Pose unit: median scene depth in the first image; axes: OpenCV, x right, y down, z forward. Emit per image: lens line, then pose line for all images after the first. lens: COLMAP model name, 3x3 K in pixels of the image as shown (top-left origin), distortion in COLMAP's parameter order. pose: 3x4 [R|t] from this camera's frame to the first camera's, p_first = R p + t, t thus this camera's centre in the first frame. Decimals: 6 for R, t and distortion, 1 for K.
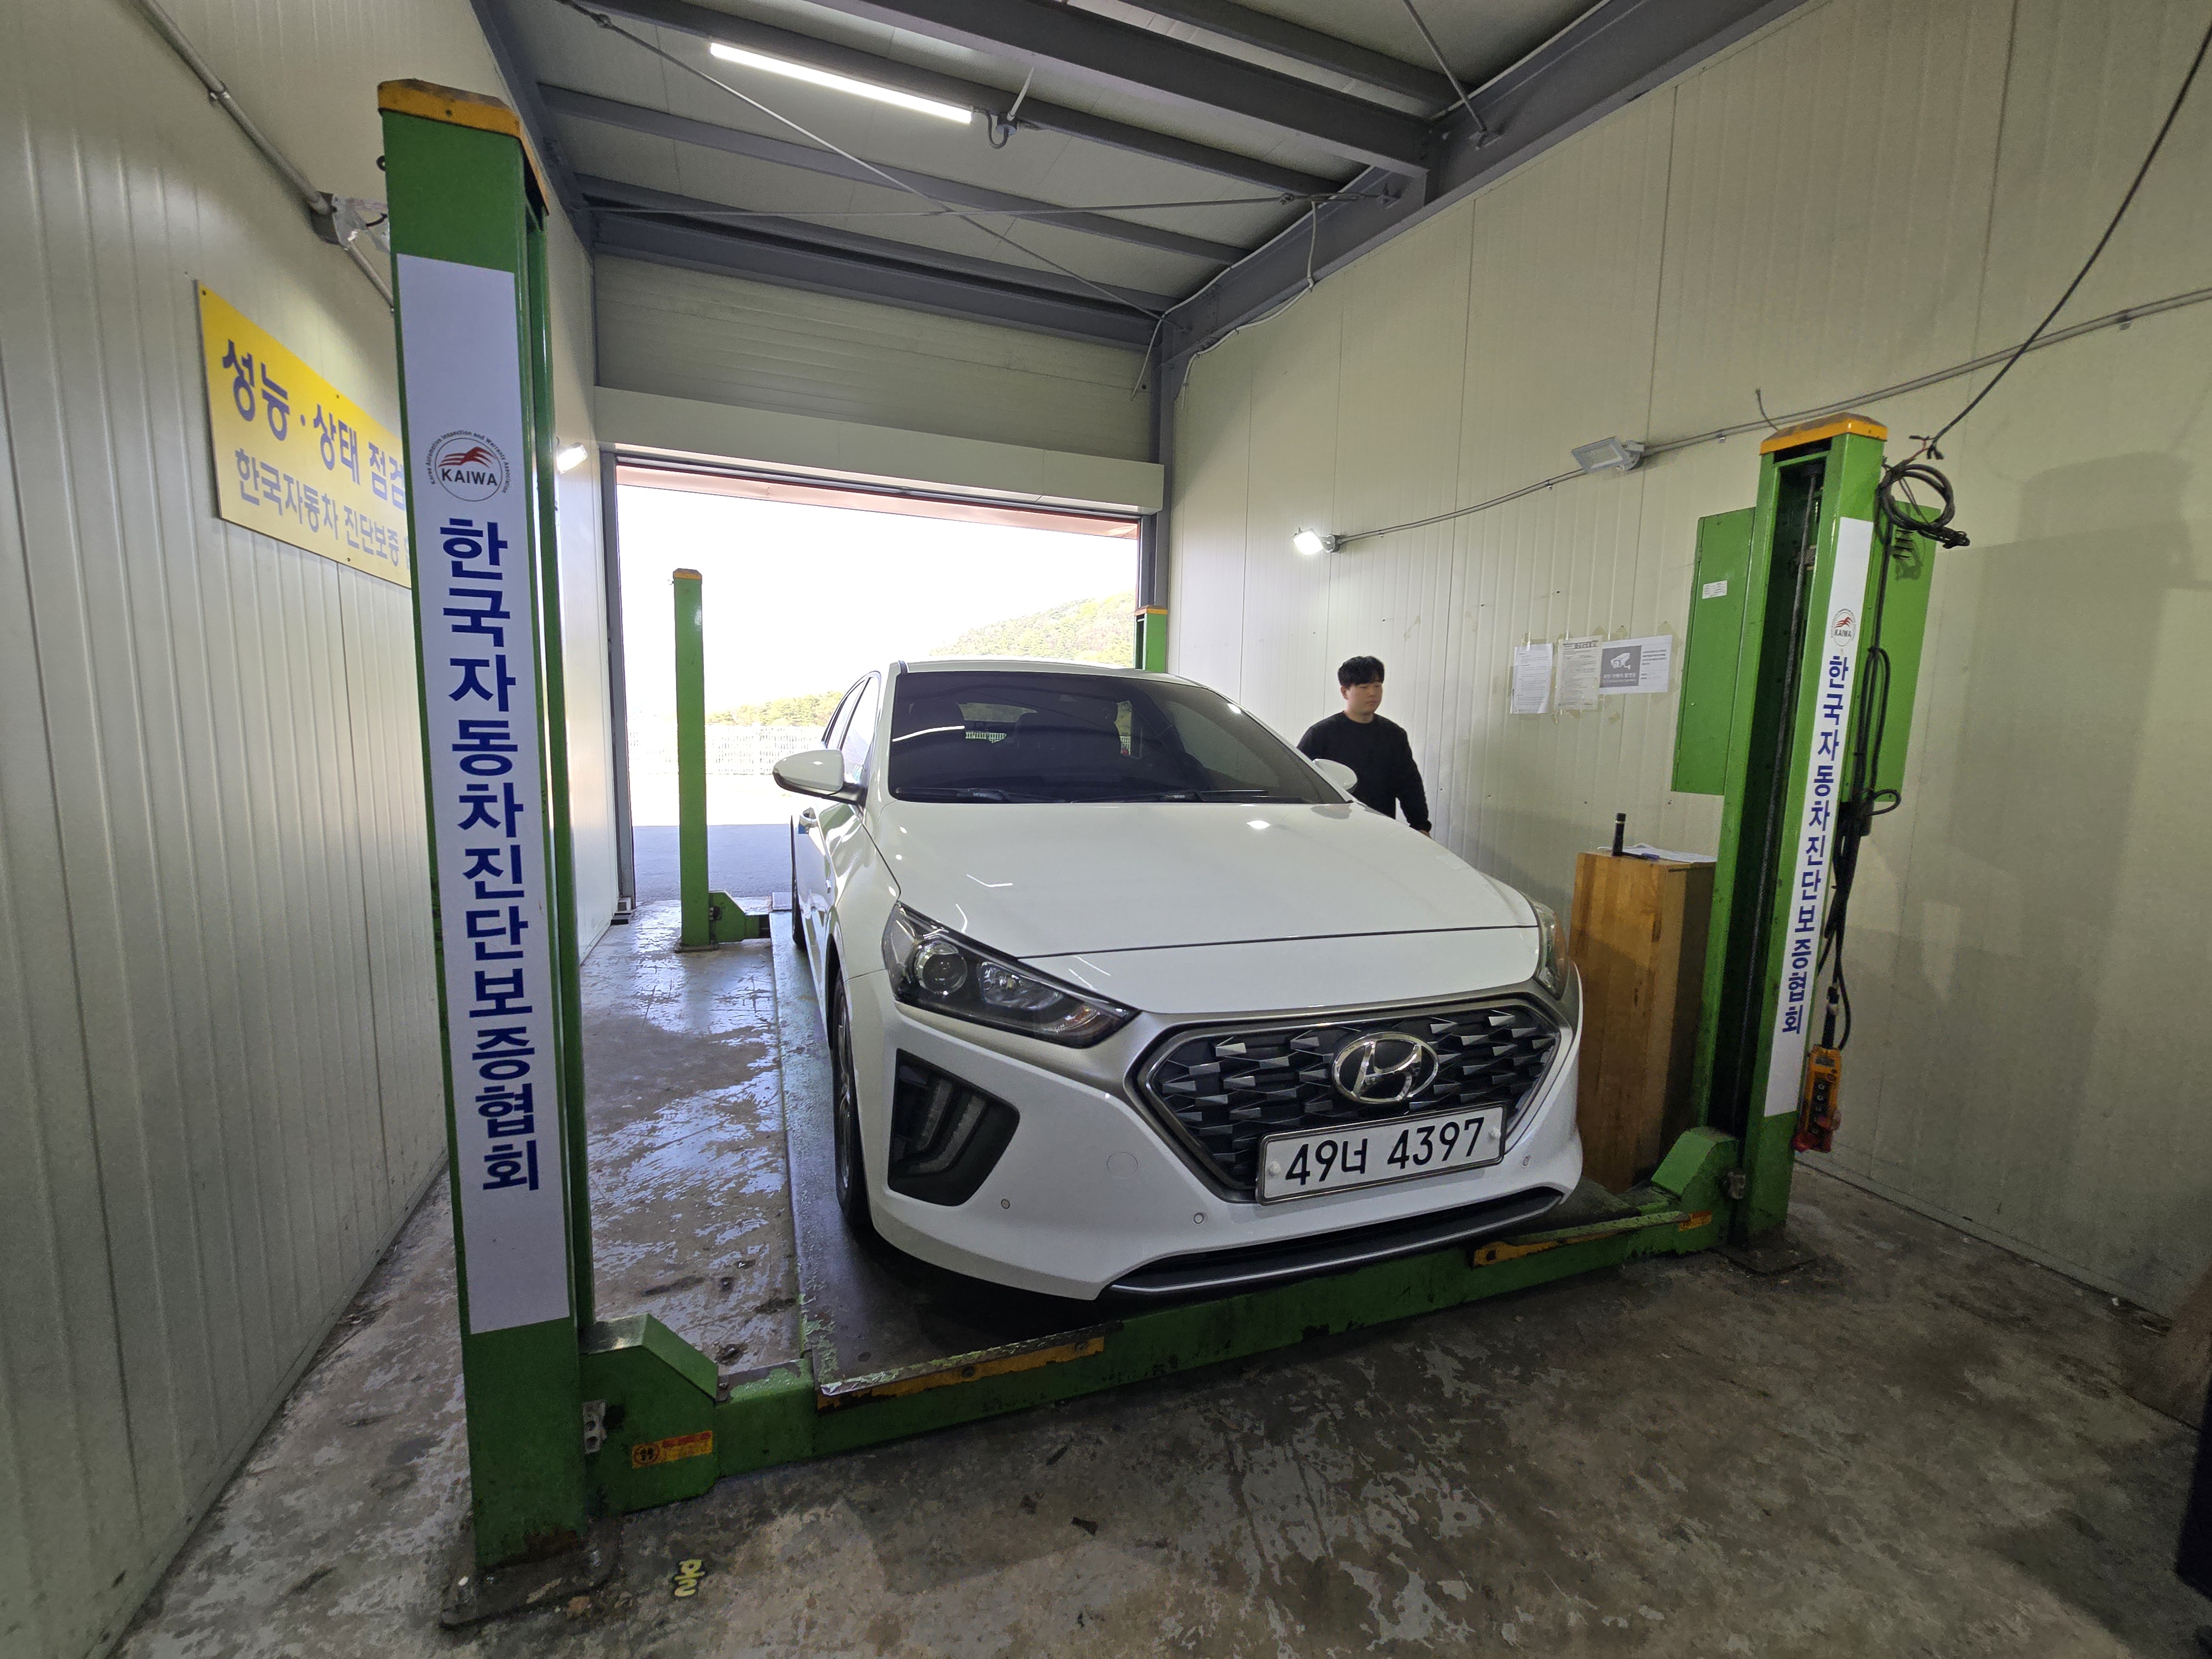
lens RADIAL K [[881.6, 0, 1075.4], [0, 881.6, 849.3], [0, 0, 1]] dist [-0.007493, 0.001793]
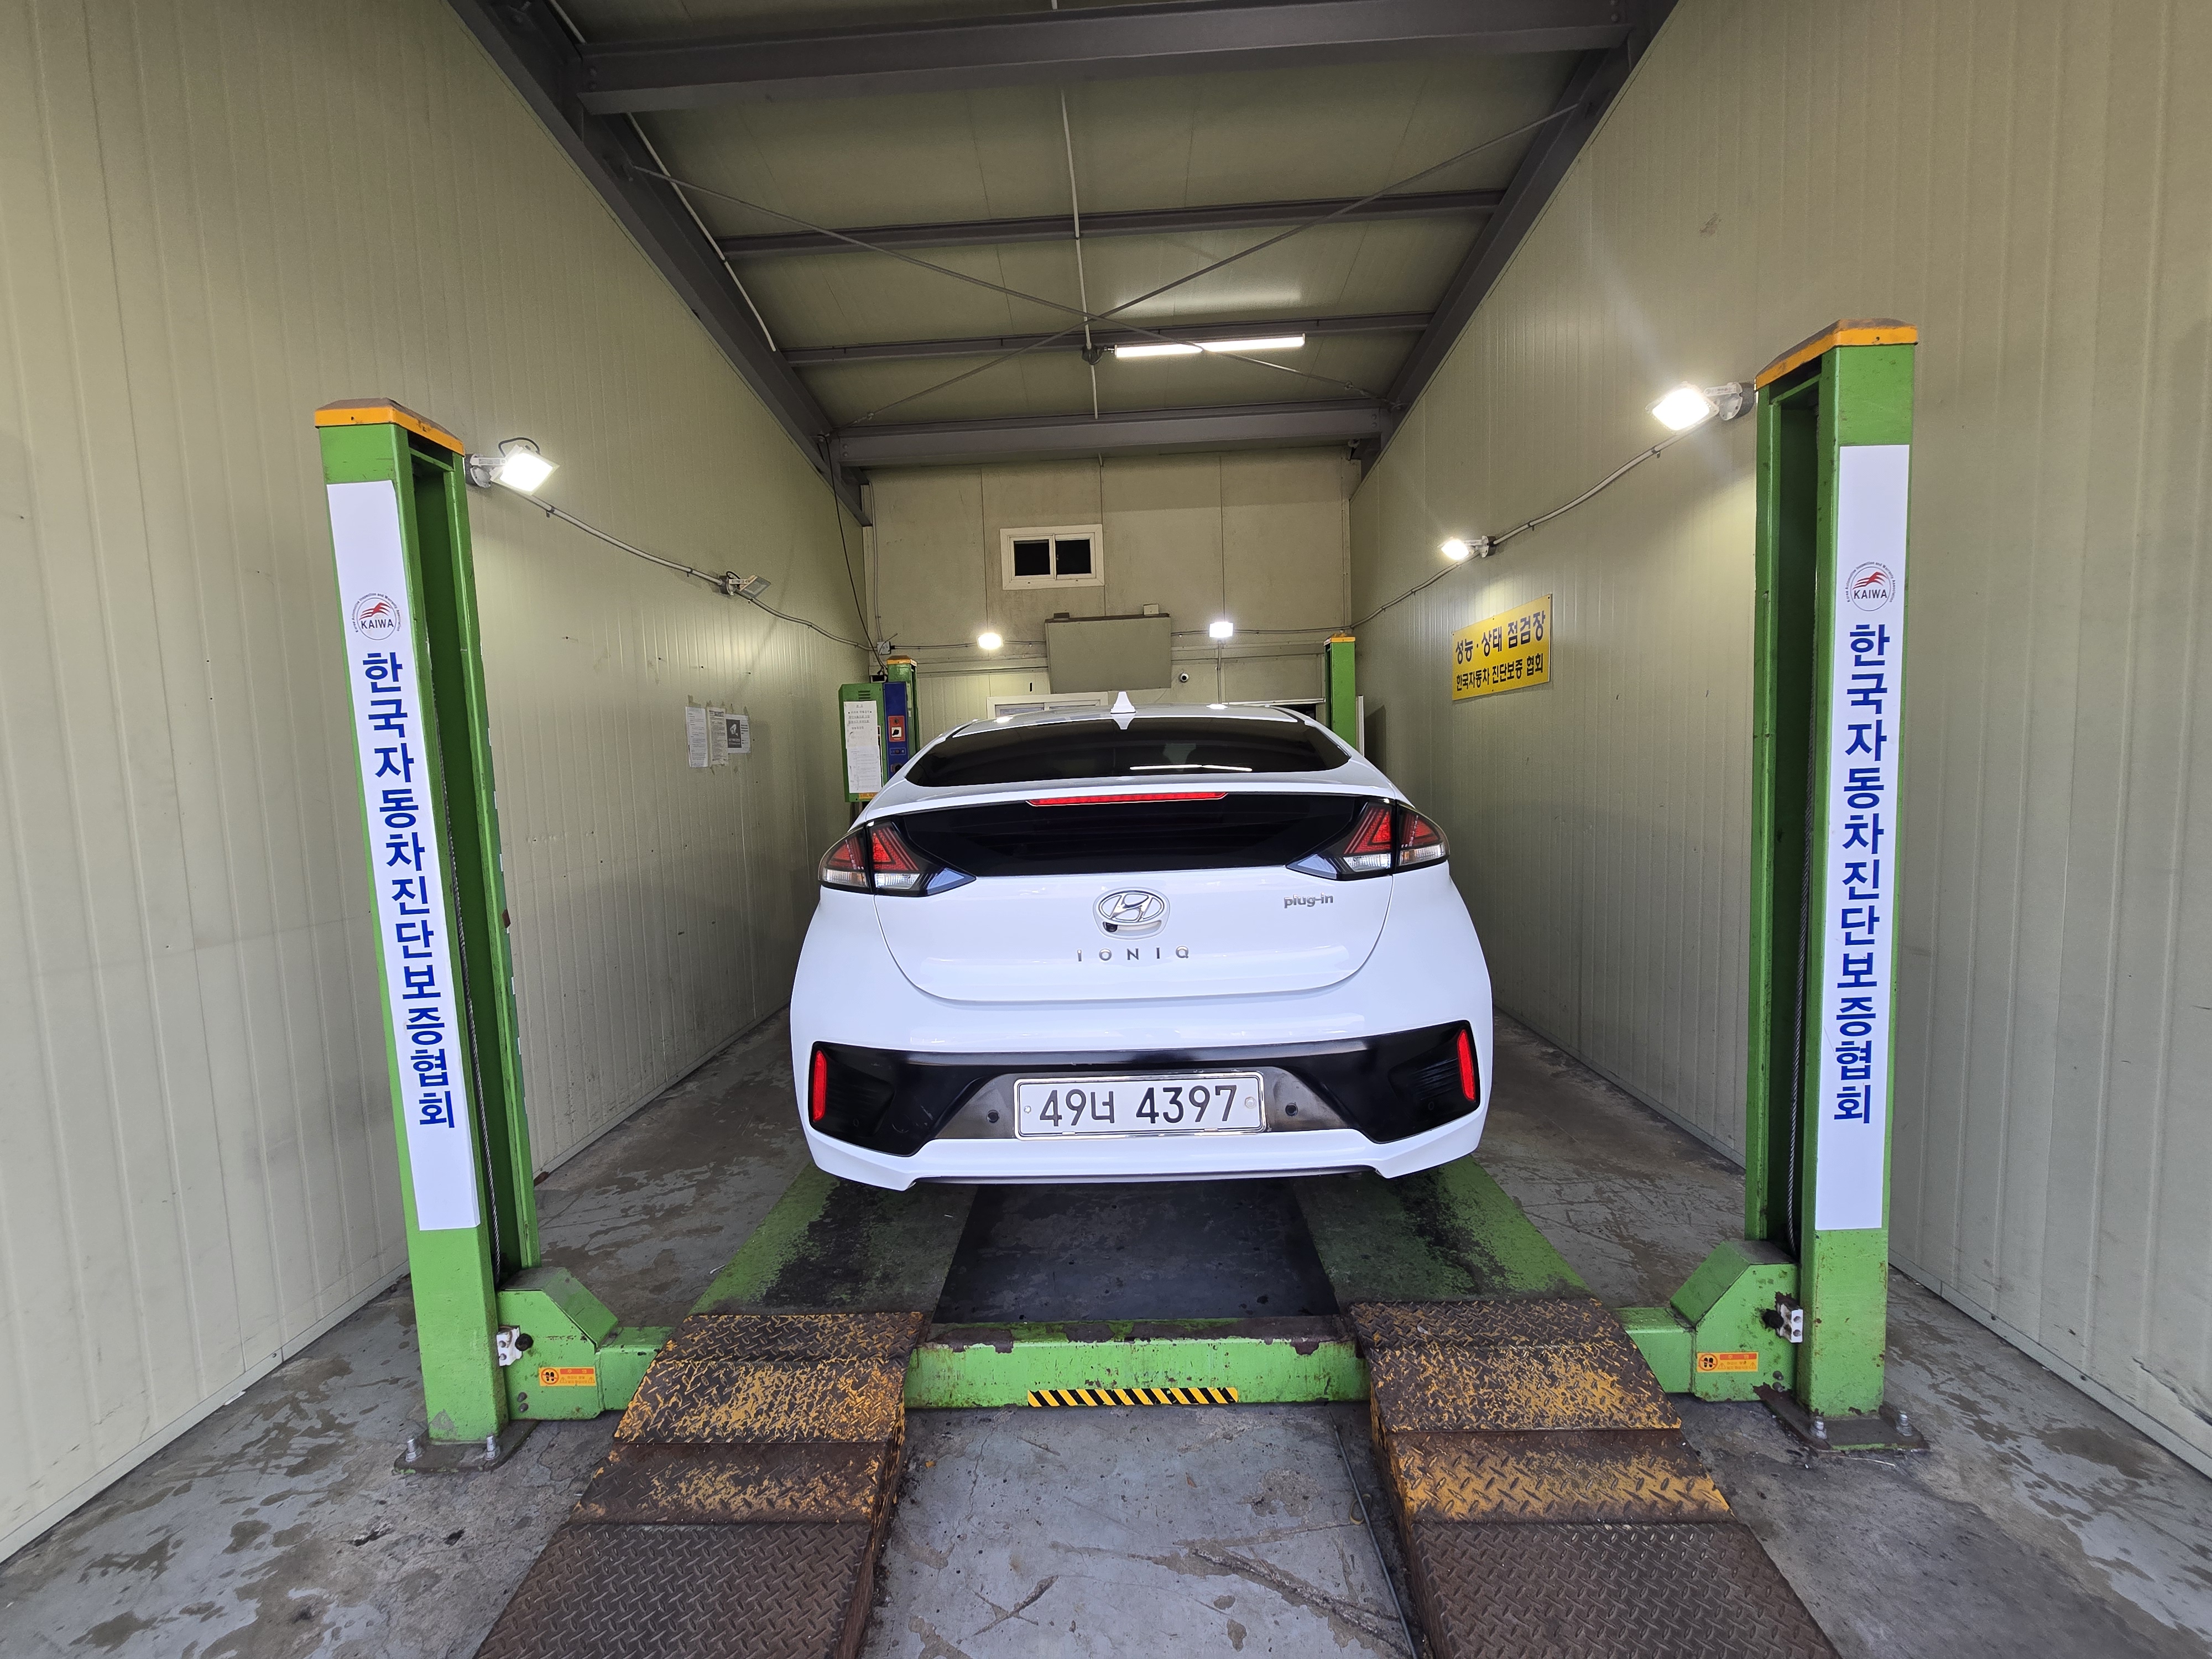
lens RADIAL K [[881.6, 0, 1099.8], [0, 881.6, 842.1], [0, 0, 1]] dist [-0.007493, 0.001793]
pose [[0.937205, -0.028513, -0.347613, -1.241408], [0.014629, 0.998989, -0.042502, 0.007824], [0.348473, 0.034748, 0.936674, -0.647037]]
